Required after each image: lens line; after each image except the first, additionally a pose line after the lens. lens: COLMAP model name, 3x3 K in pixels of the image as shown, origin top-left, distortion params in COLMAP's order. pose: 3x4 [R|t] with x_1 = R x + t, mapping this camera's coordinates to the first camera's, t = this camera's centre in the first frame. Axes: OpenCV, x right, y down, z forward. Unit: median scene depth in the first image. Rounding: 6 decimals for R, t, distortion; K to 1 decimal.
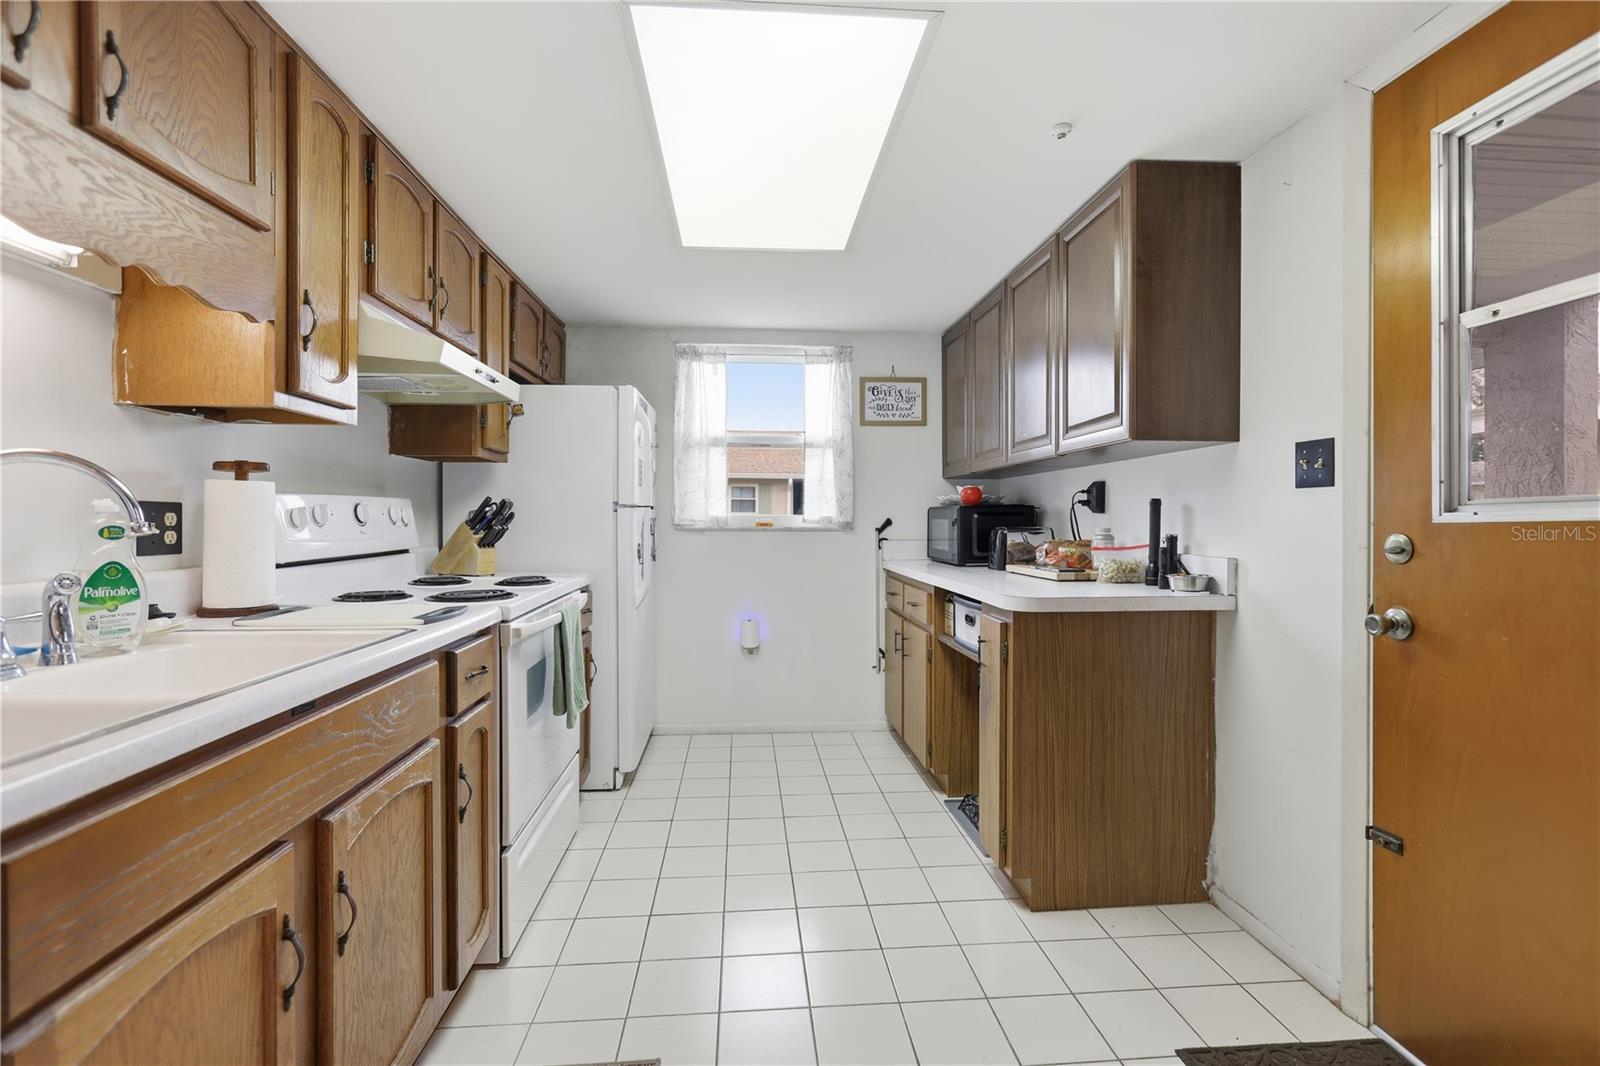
lens RADIAL K [[712.9, 0, 800.0], [0, 712.9, 526.4], [0, 0, 1]] dist [-0.001904, -0.000407]
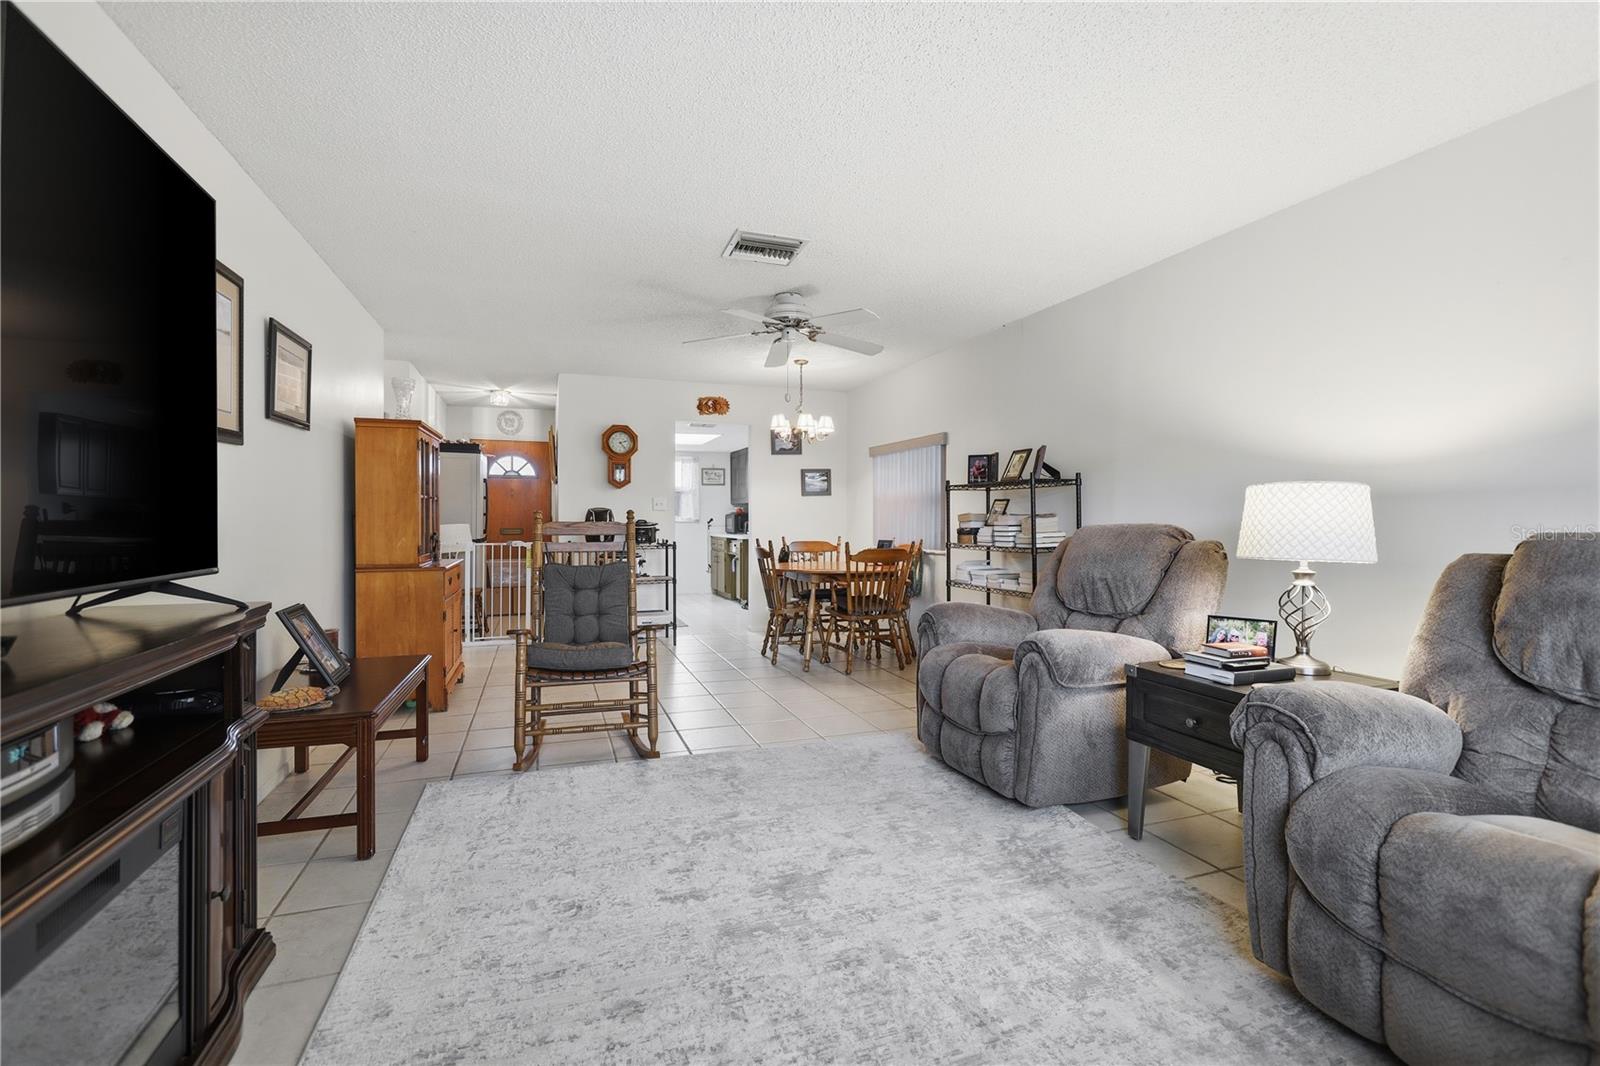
lens RADIAL K [[712.9, 0, 799.2], [0, 712.9, 525.2], [0, 0, 1]] dist [-0.001904, -0.000407]
pose [[0.967124, -0.001356, 0.254303, -0.273002], [0.002087, 0.999994, -0.002607, 0.025675], [-0.254298, 0.003052, 0.967121, -1.915043]]
